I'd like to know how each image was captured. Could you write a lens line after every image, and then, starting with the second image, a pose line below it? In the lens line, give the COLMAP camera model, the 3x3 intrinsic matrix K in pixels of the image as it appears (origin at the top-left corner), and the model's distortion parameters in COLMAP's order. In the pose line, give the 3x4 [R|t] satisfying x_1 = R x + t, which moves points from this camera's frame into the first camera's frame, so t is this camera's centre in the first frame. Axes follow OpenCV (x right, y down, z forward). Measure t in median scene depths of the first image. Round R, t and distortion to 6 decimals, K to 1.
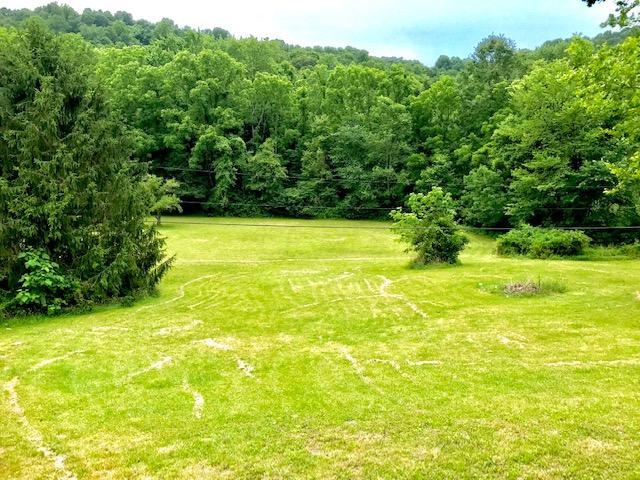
lens RADIAL K [[528.0, 0, 322.3], [0, 528.0, 237.2], [0, 0, 1]] dist [0.031911, -0.032908]
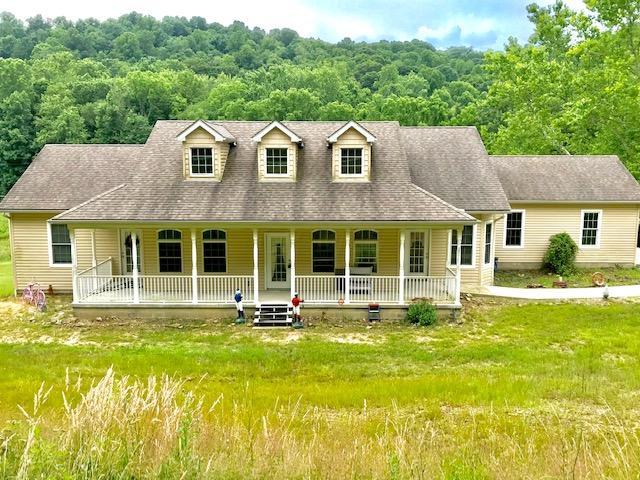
lens RADIAL K [[571.2, 0, 320.1], [0, 571.2, 239.8], [0, 0, 1]] dist [0.003260, 0.000028]
pose [[0.992177, 0.004215, -0.124770, 0.057155], [-0.003022, 0.999948, 0.009750, 0.031711], [0.124804, -0.009297, 0.992138, -0.706639]]
